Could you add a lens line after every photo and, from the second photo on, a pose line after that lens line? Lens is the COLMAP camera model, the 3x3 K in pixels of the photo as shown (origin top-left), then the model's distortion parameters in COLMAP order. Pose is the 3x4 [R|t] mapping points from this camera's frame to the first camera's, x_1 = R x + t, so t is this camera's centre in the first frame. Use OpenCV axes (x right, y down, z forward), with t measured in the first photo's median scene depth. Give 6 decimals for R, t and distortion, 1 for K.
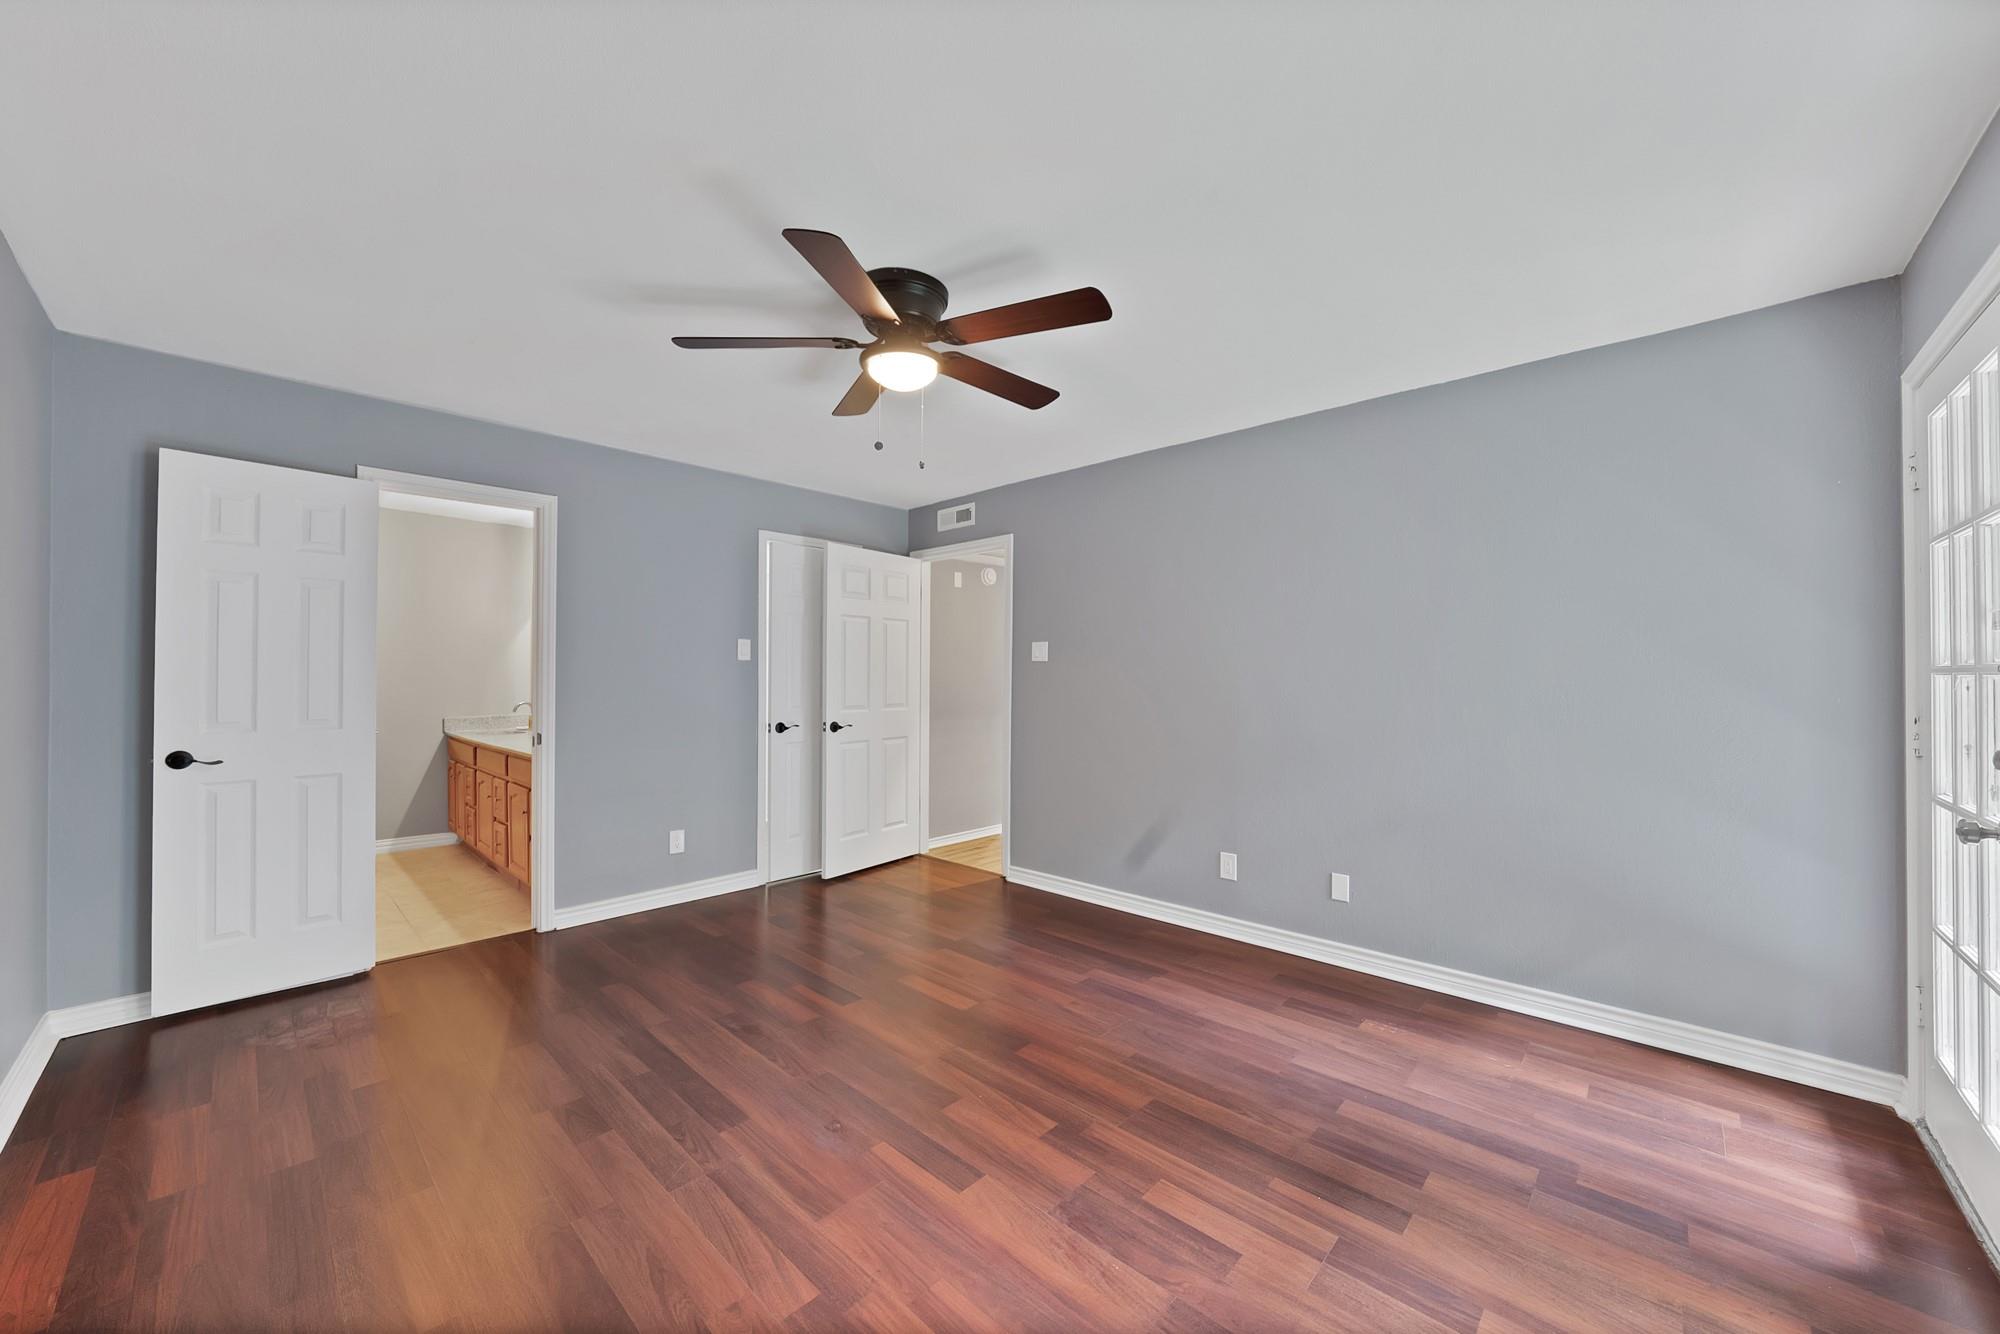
lens RADIAL K [[727.0, 0, 997.6], [0, 727.0, 659.9], [0, 0, 1]] dist [-0.028226, 0.005353]
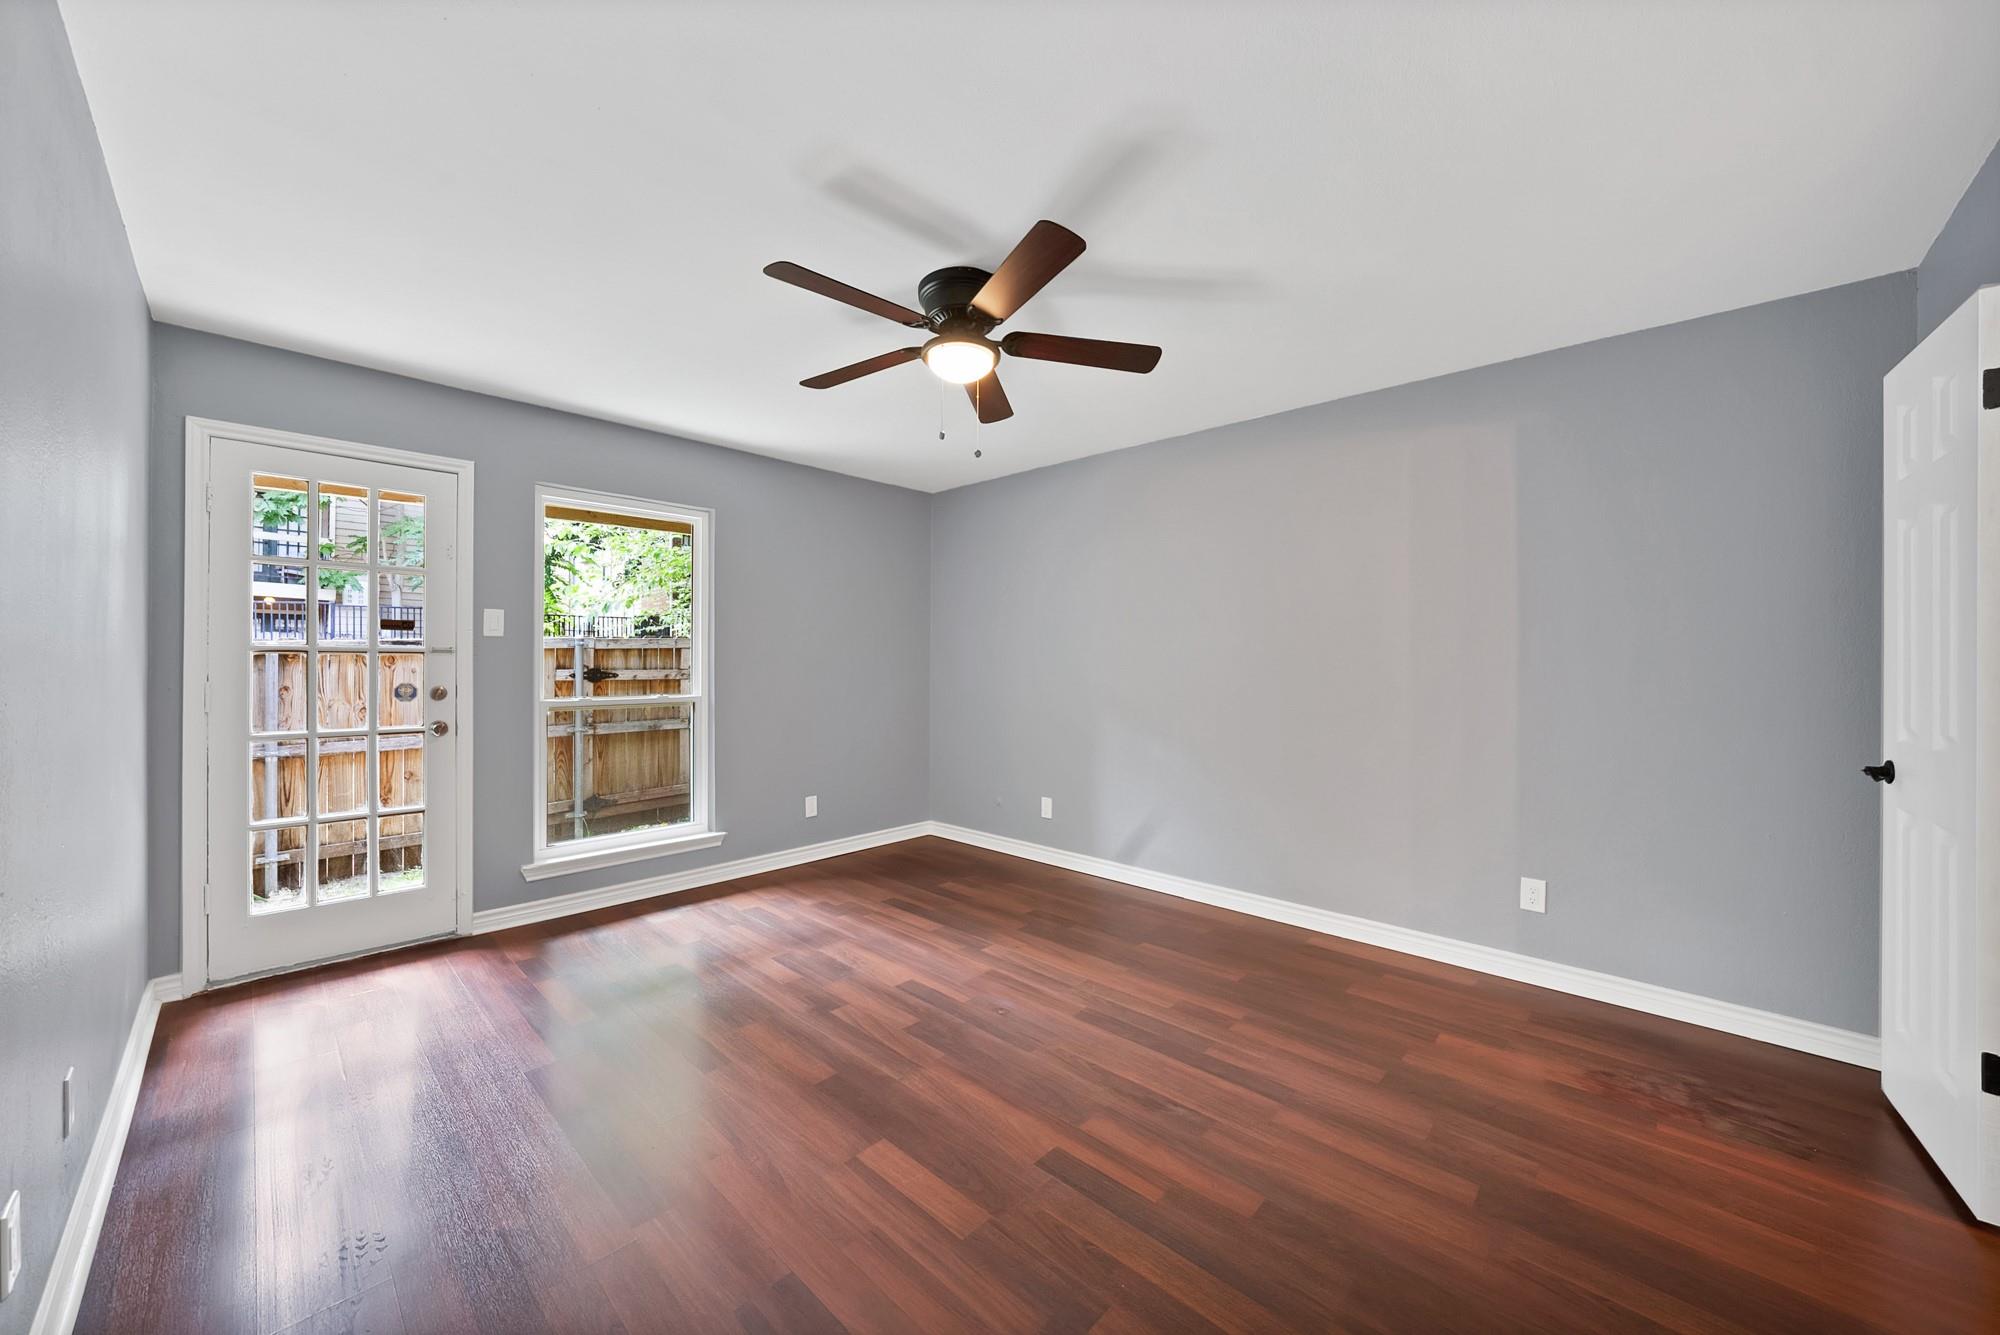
lens RADIAL K [[727.0, 0, 997.6], [0, 727.0, 660.4], [0, 0, 1]] dist [-0.028226, 0.005353]
pose [[-0.999980, -0.006217, -0.000969, -0.216979], [-0.006196, 0.999770, -0.020547, 0.041569], [0.001096, -0.020540, -0.999788, 2.372074]]
